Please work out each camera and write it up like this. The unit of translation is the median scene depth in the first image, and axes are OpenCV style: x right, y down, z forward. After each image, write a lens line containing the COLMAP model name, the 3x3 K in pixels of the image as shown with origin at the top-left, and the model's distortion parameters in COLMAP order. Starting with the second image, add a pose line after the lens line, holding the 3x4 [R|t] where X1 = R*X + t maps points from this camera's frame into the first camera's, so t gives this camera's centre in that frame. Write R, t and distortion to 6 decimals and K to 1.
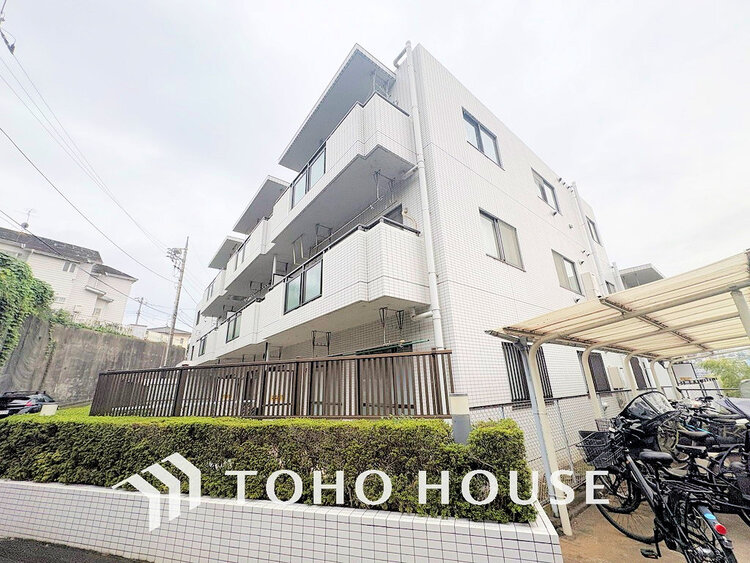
lens RADIAL K [[297.1, 0, 374.0], [0, 297.1, 281.4], [0, 0, 1]] dist [0.002995, 0.000172]
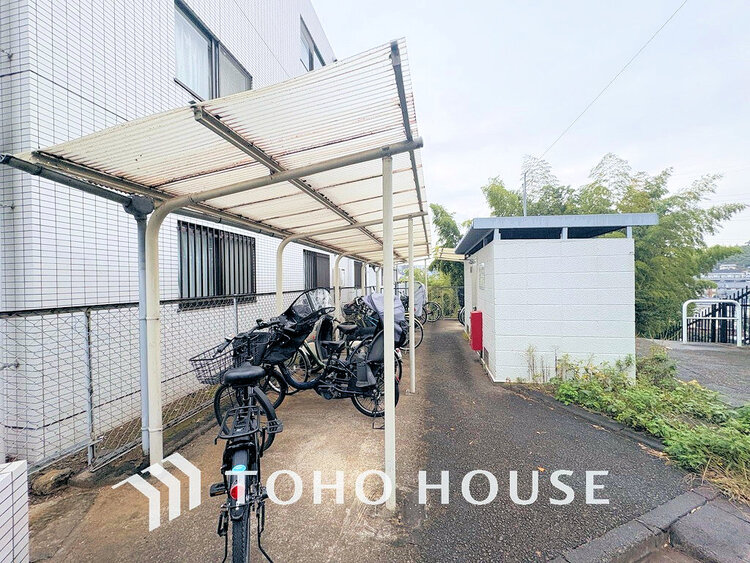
lens RADIAL K [[297.1, 0, 374.0], [0, 297.1, 281.4], [0, 0, 1]] dist [0.002995, 0.000172]
pose [[0.770017, 0.016920, 0.637799, 0.490191], [-0.216337, 0.947353, 0.236052, 0.109694], [-0.600227, -0.319743, 0.733138, 0.261892]]
